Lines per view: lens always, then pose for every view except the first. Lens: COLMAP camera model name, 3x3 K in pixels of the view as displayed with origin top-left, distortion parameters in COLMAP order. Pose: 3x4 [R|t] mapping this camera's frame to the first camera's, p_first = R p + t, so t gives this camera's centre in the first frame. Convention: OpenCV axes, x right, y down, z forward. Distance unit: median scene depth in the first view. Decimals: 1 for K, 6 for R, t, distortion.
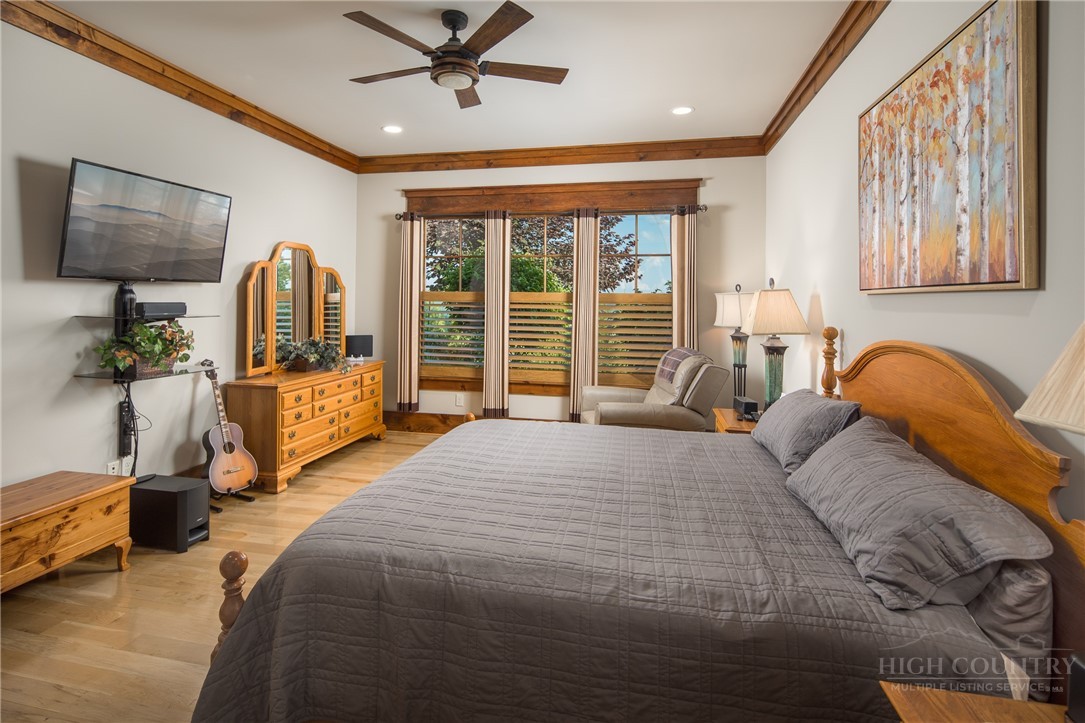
lens RADIAL K [[529.7, 0, 535.5], [0, 529.7, 297.8], [0, 0, 1]] dist [0.000470, -0.001137]
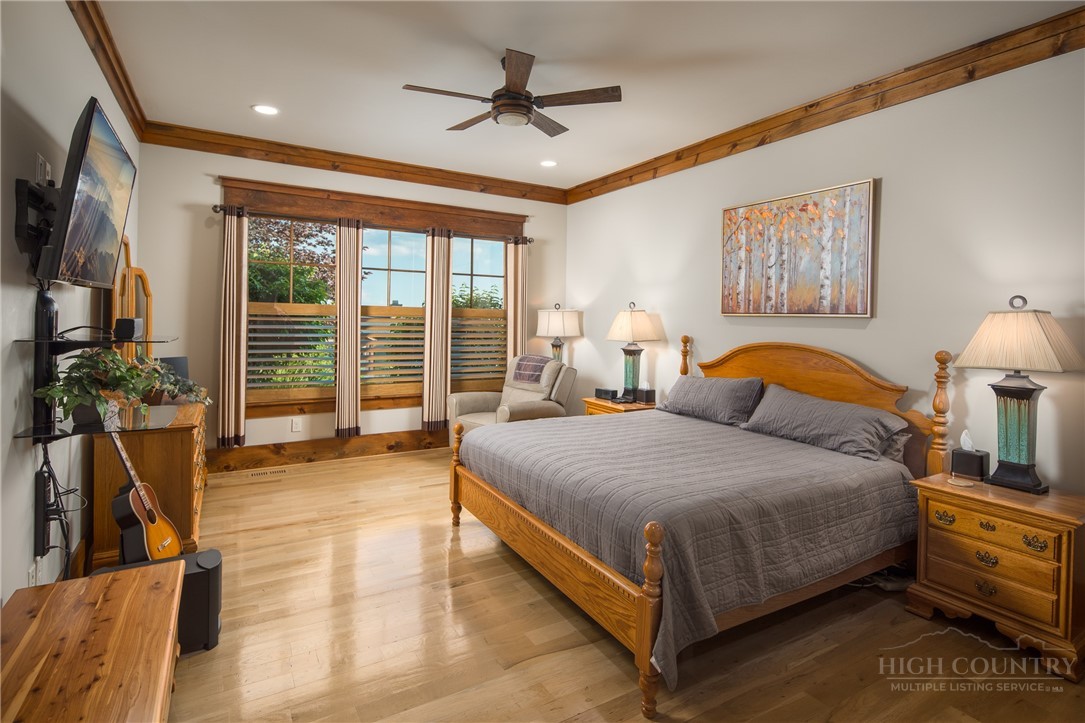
lens RADIAL K [[529.7, 0, 533.1], [0, 529.7, 320.8], [0, 0, 1]] dist [0.000470, -0.001137]
pose [[0.741529, -0.000157, 0.670920, -0.499052], [-0.016379, 0.999698, 0.018337, -0.006160], [-0.670720, -0.024587, 0.741303, 0.082273]]
